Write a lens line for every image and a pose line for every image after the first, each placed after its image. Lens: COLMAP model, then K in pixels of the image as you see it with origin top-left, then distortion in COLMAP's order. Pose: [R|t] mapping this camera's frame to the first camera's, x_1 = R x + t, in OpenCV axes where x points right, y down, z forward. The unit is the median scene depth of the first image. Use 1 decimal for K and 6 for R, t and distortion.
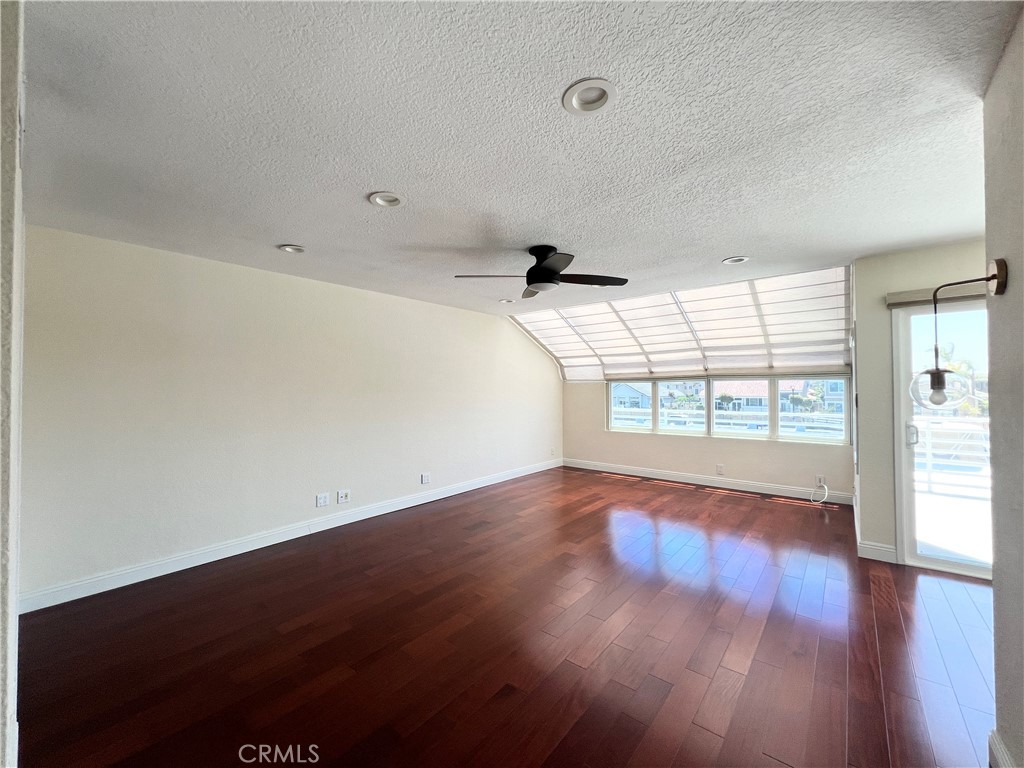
lens RADIAL K [[412.1, 0, 514.1], [0, 412.1, 384.5], [0, 0, 1]] dist [-0.000839, 0.000085]
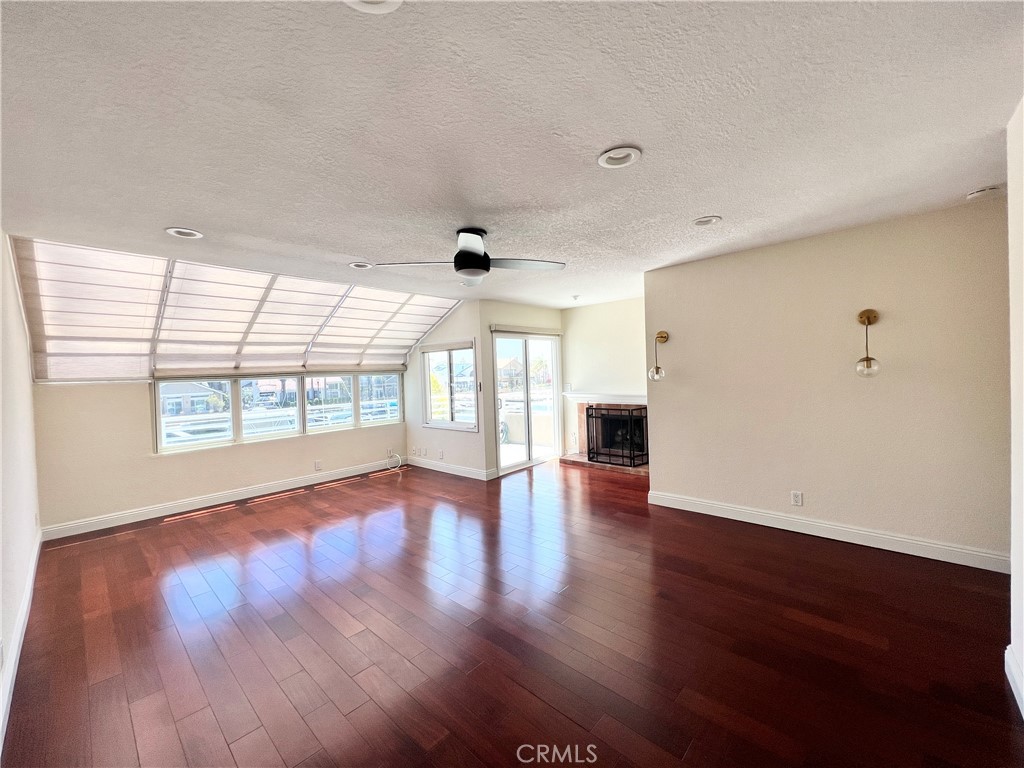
lens RADIAL K [[412.1, 0, 515.2], [0, 412.1, 381.3], [0, 0, 1]] dist [-0.000839, 0.000085]
pose [[0.057469, -0.013261, 0.998259, -0.479527], [0.027257, 0.999560, 0.011709, 0.002585], [-0.997975, 0.026536, 0.057805, 0.467708]]
